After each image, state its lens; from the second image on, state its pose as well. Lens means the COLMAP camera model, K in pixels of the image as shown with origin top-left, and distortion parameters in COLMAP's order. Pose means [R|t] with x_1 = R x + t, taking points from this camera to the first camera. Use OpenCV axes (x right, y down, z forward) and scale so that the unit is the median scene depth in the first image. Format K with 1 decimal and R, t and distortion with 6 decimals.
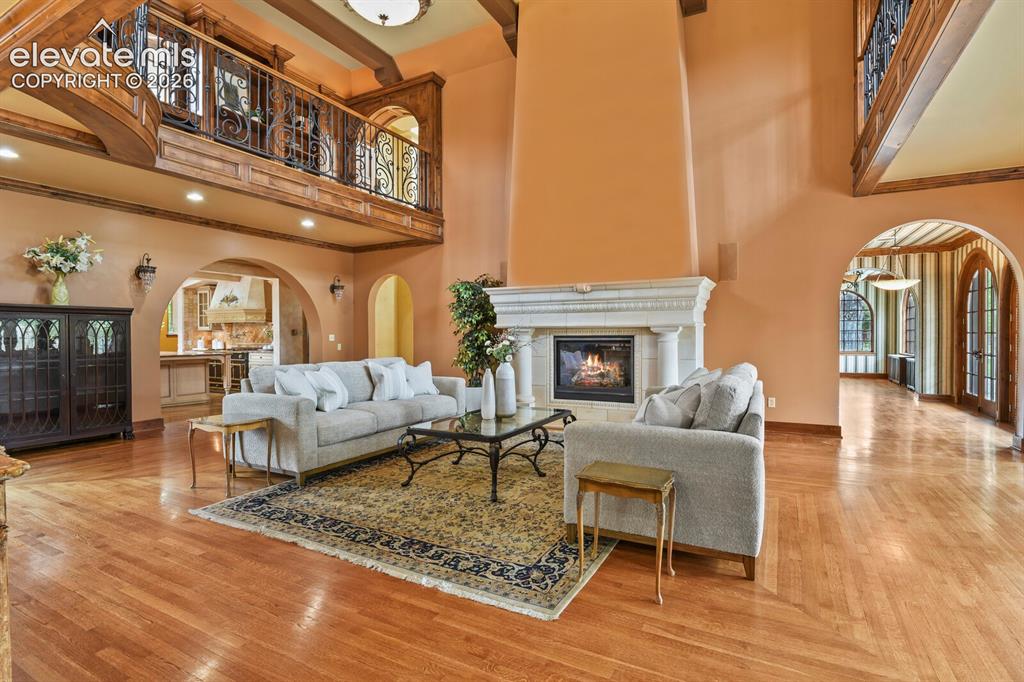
lens RADIAL K [[499.2, 0, 512.8], [0, 499.2, 338.6], [0, 0, 1]] dist [-0.002019, 0.000072]
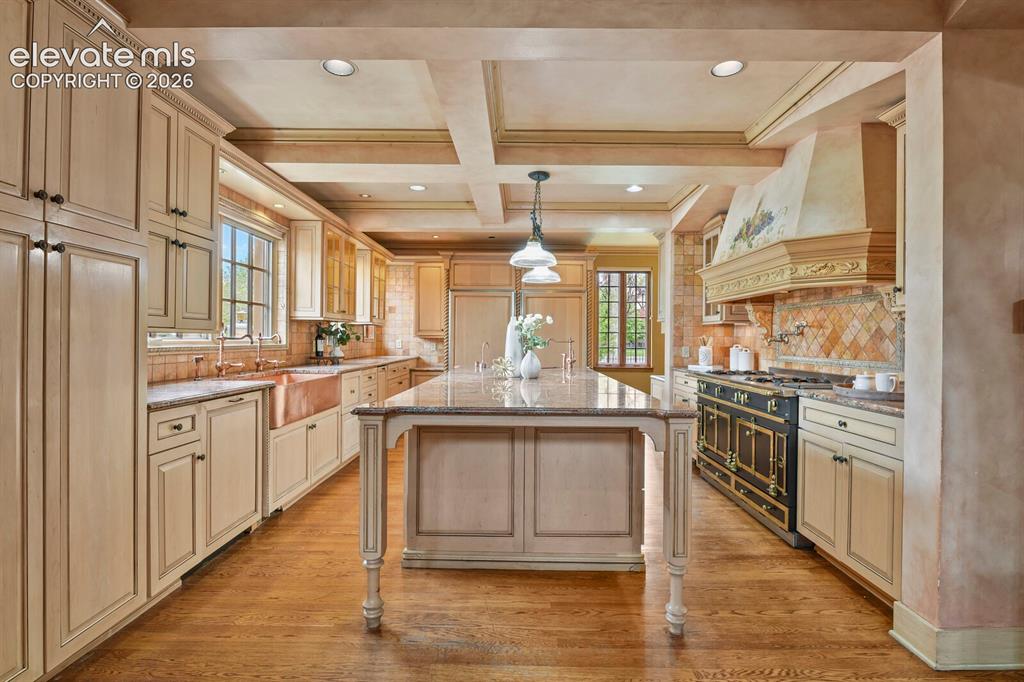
lens RADIAL K [[499.2, 0, 515.8], [0, 499.2, 339.7], [0, 0, 1]] dist [-0.002019, 0.000072]
pose [[0.461591, 0.000382, -0.887093, -0.346098], [-0.008830, 0.999952, -0.004164, 0.000066], [0.887049, 0.009755, 0.461573, 0.709803]]
